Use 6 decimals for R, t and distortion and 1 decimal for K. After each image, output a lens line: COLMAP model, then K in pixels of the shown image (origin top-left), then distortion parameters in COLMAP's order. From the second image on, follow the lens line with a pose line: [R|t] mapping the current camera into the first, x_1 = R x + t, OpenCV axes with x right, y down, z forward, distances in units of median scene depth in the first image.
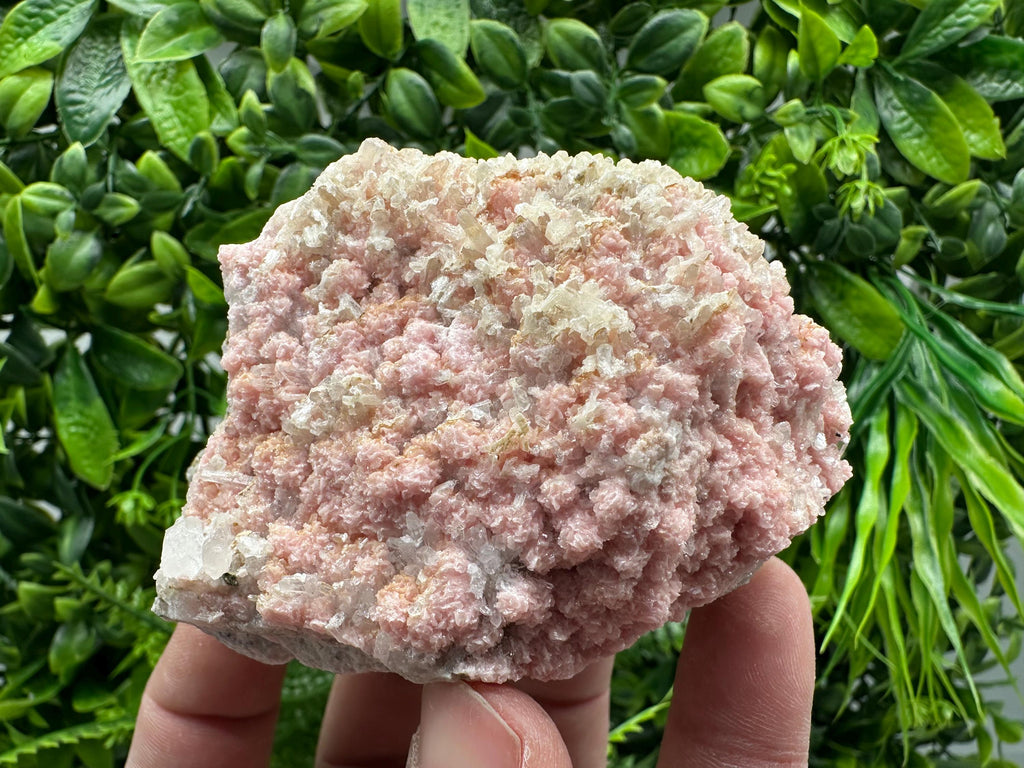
lens RADIAL K [[746.8, 0, 463.6], [0, 746.8, 472.1], [0, 0, 1]] dist [-0.005463, 0.002656]
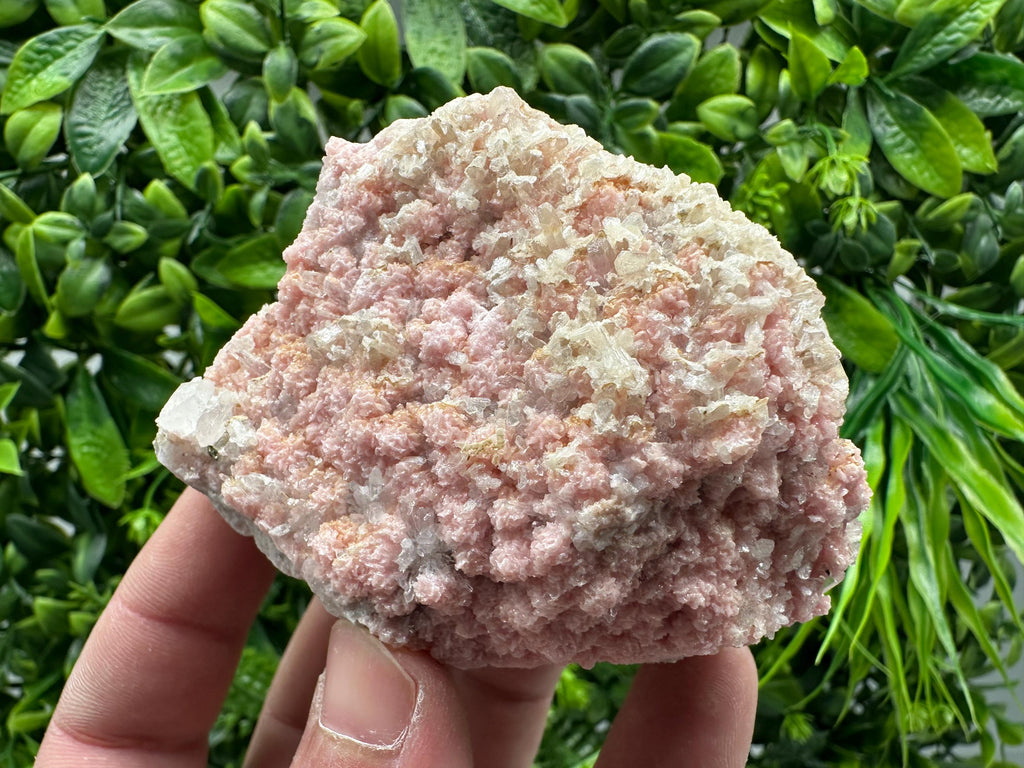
lens RADIAL K [[746.8, 0, 463.6], [0, 746.8, 472.1], [0, 0, 1]] dist [-0.005463, 0.002656]
pose [[0.999868, -0.011276, -0.011728, 0.009790], [0.011305, 0.999933, 0.002456, -0.025263], [0.011699, -0.002588, 0.999928, -0.023619]]
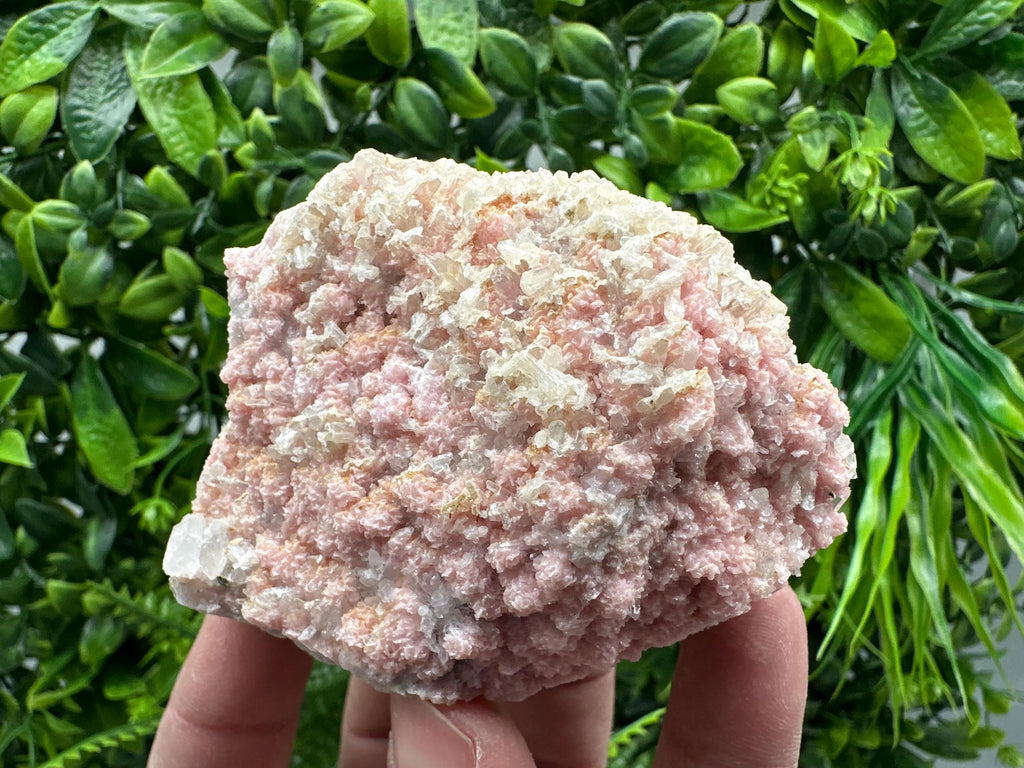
lens RADIAL K [[746.8, 0, 463.6], [0, 746.8, 472.1], [0, 0, 1]] dist [-0.005463, 0.002656]
pose [[0.999949, -0.008928, -0.004703, -0.011683], [0.009302, 0.996201, 0.086588, -0.104280], [0.003912, -0.086627, 0.996233, -0.024812]]
